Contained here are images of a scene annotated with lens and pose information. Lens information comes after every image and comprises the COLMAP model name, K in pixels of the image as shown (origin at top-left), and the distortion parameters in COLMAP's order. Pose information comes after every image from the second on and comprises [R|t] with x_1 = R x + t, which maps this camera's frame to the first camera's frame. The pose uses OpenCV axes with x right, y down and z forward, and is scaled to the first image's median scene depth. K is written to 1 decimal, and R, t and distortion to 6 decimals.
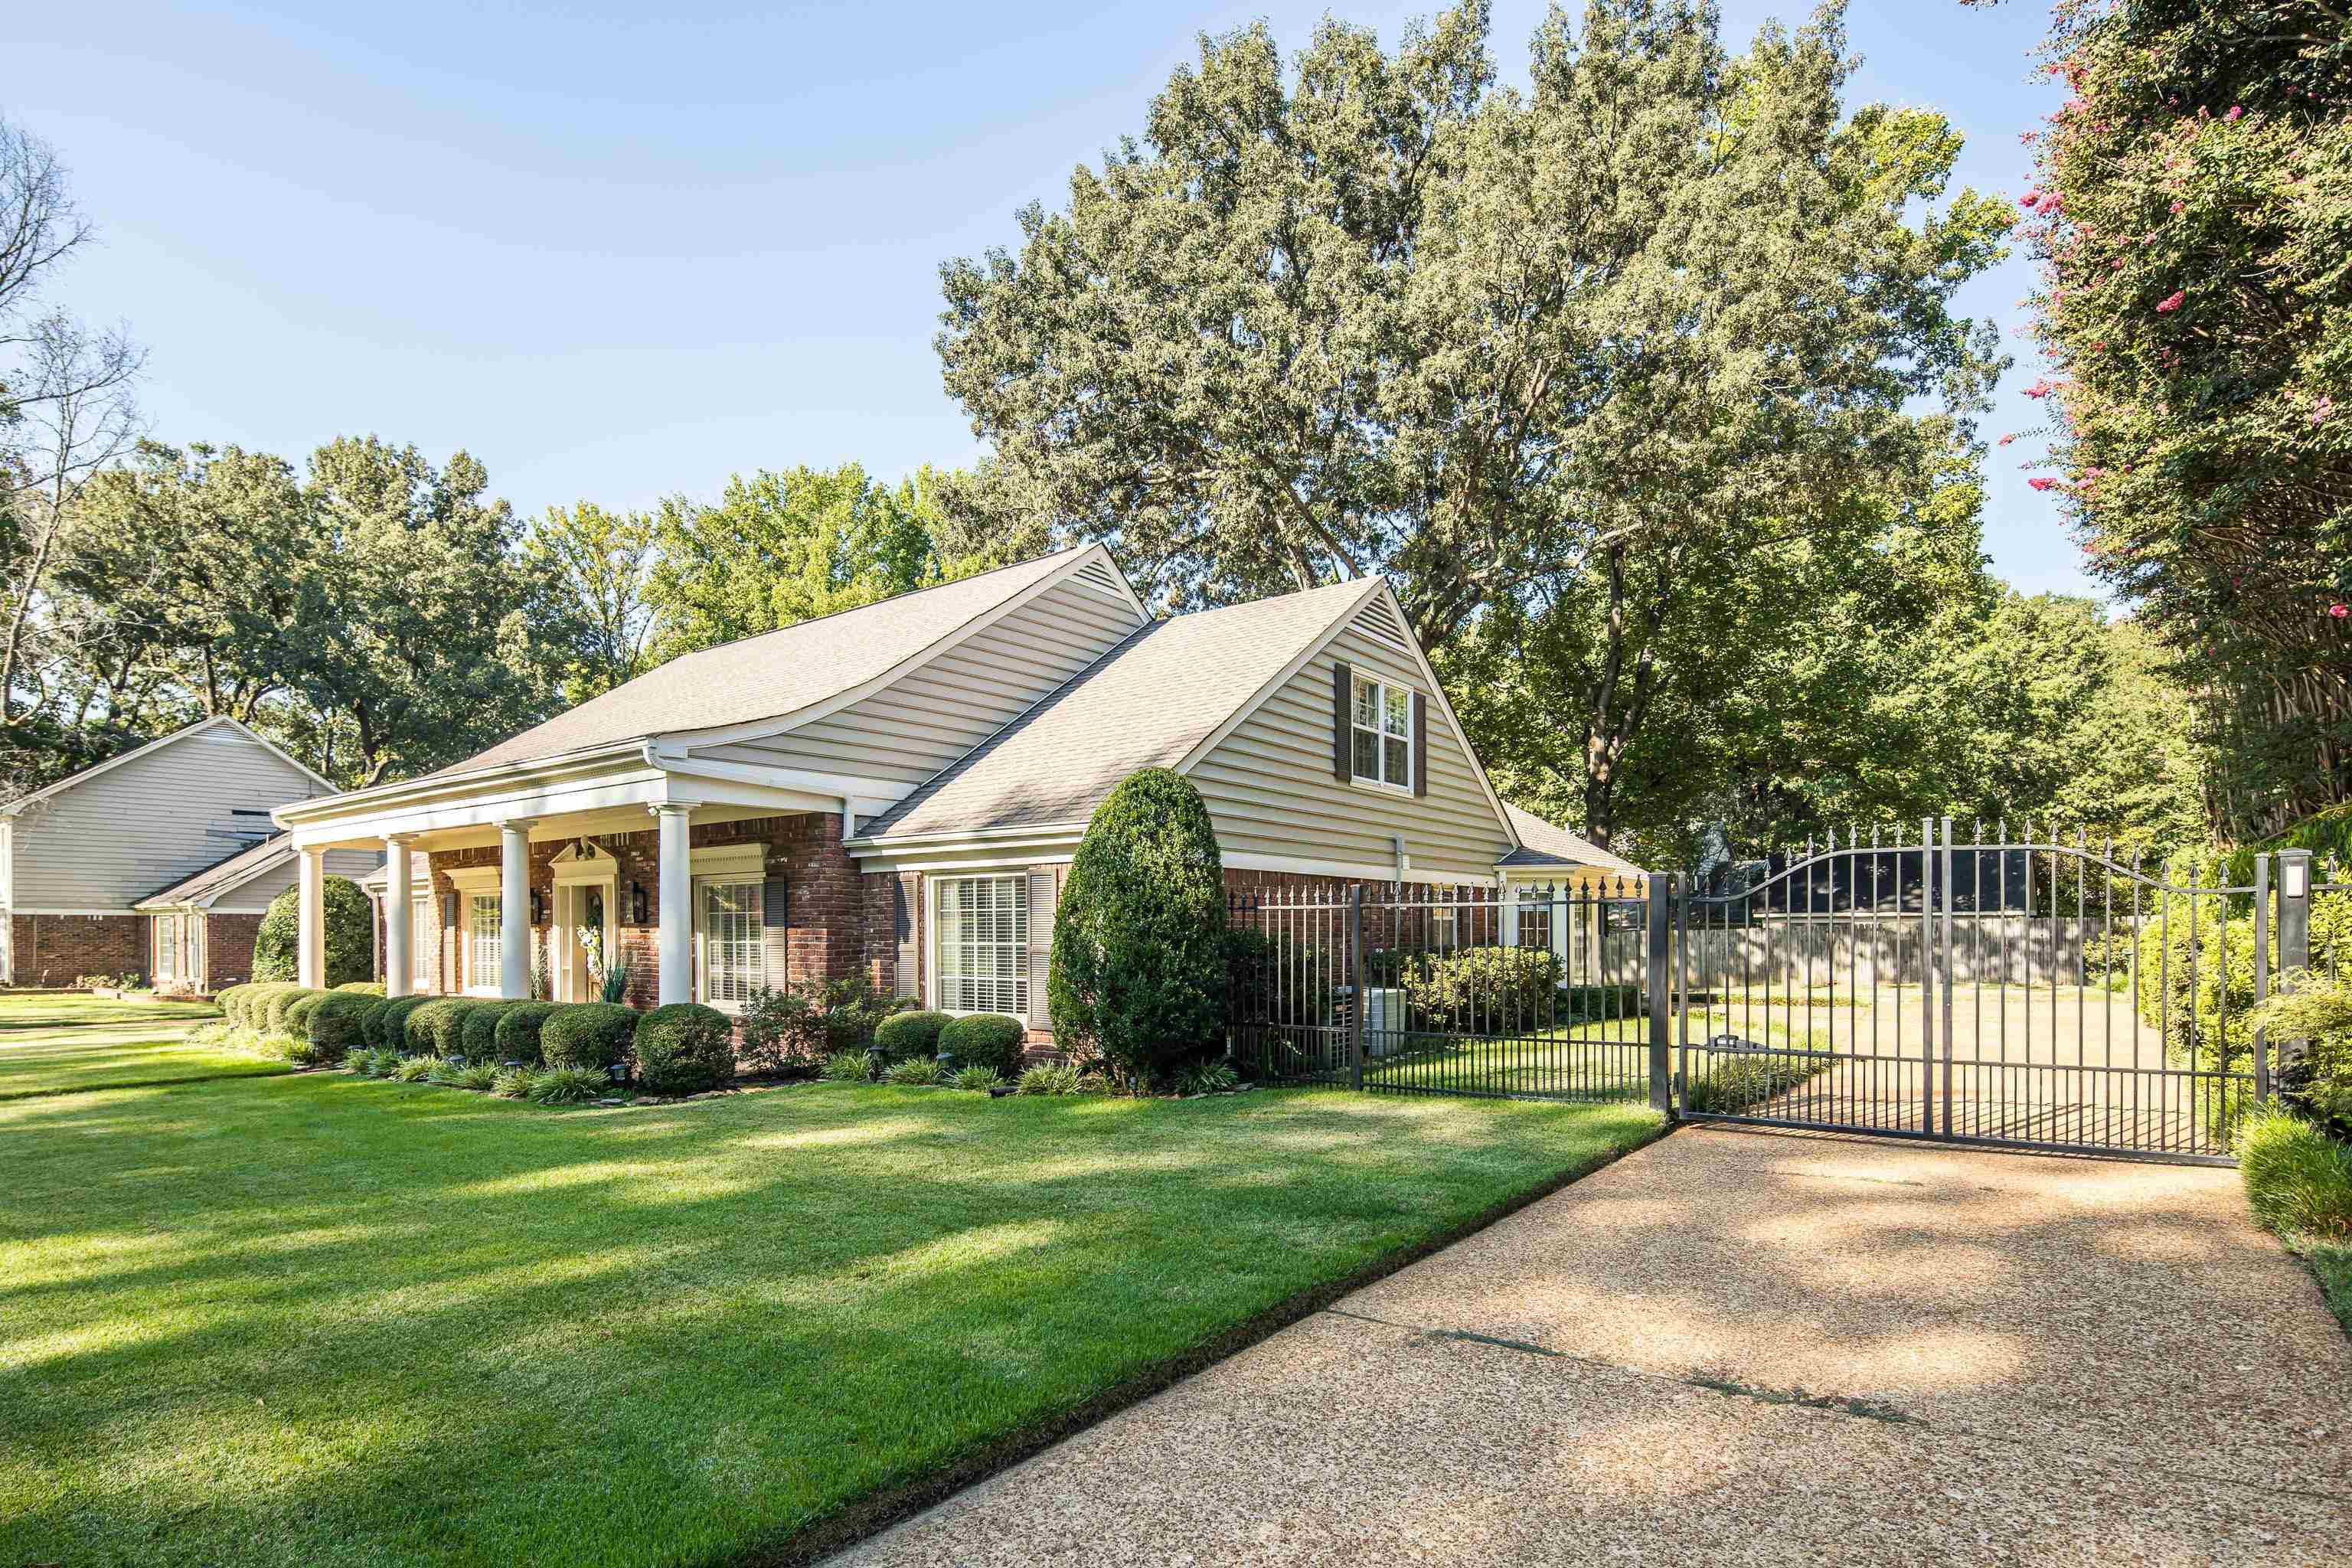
lens RADIAL K [[2301.4, 0, 1175.8], [0, 2301.4, 907.6], [0, 0, 1]] dist [-0.000593, -0.003601]
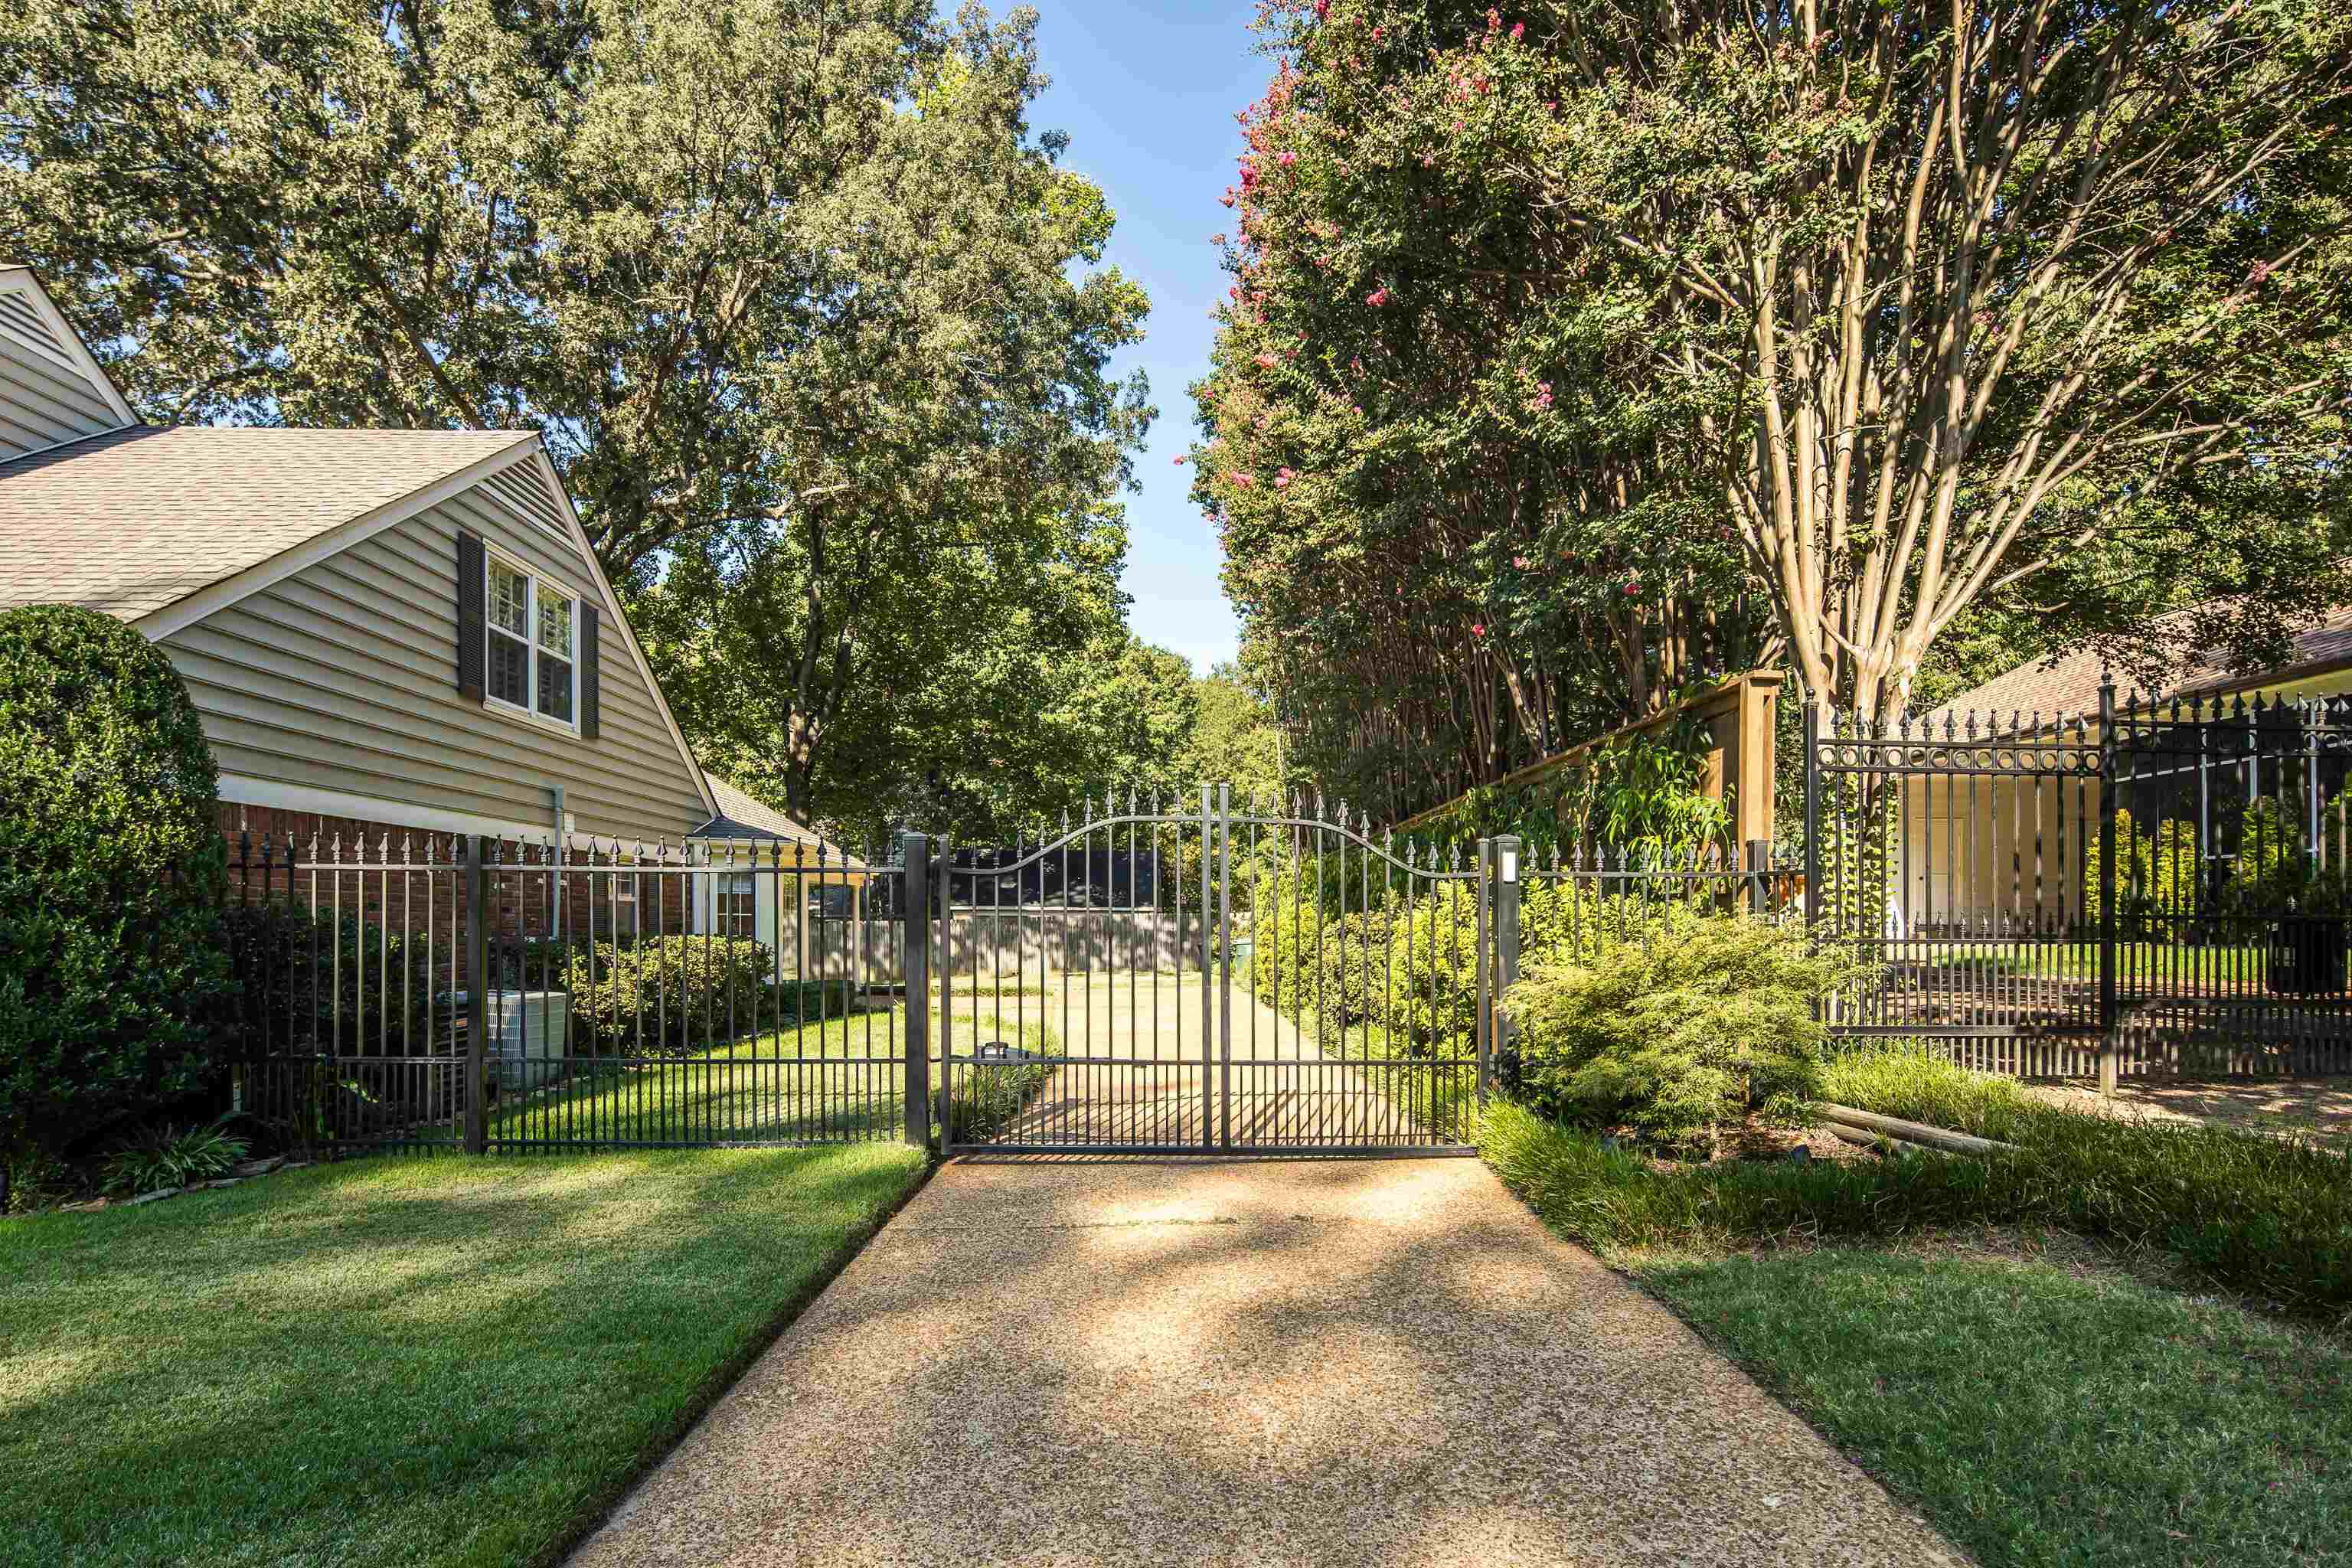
lens RADIAL K [[1598.2, 0, 1176.2], [0, 1598.2, 910.8], [0, 0, 1]] dist [-0.000041, -0.004430]
pose [[0.903228, 0.002015, 0.429156, 0.052246], [0.000317, 0.999986, -0.005363, 0.011460], [-0.429161, 0.004980, 0.903214, 0.418718]]
